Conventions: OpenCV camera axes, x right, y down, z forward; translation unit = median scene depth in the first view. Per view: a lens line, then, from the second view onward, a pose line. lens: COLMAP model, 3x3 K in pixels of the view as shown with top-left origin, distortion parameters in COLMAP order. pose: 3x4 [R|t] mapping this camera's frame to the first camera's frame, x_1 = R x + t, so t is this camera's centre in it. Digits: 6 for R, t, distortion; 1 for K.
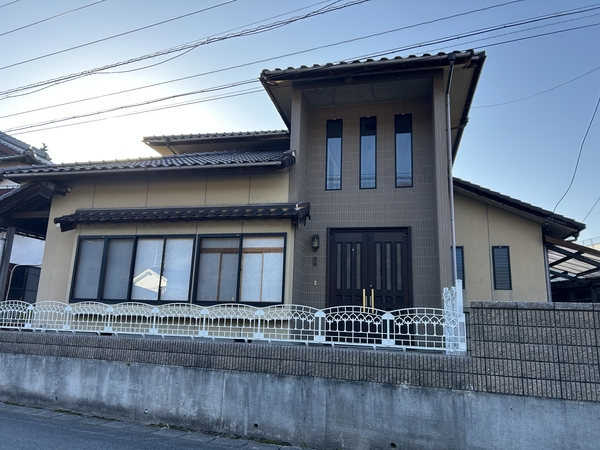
lens RADIAL K [[450.0, 0, 300.0], [0, 450.0, 225.0], [0, 0, 1]] dist [0.031388, -0.005950]
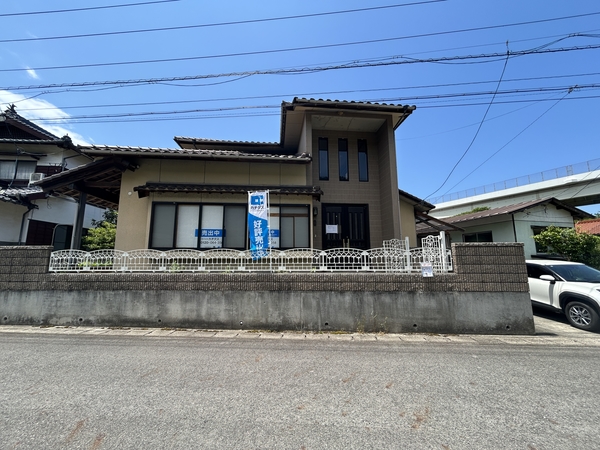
lens RADIAL K [[241.5, 0, 300.0], [0, 241.5, 225.0], [0, 0, 1]] dist [0.000841, 0.000206]
pose [[0.944669, 0.008110, 0.327926, -0.385192], [-0.033460, 0.996862, 0.071736, 0.034146], [-0.326315, -0.078739, 0.941976, 0.217238]]
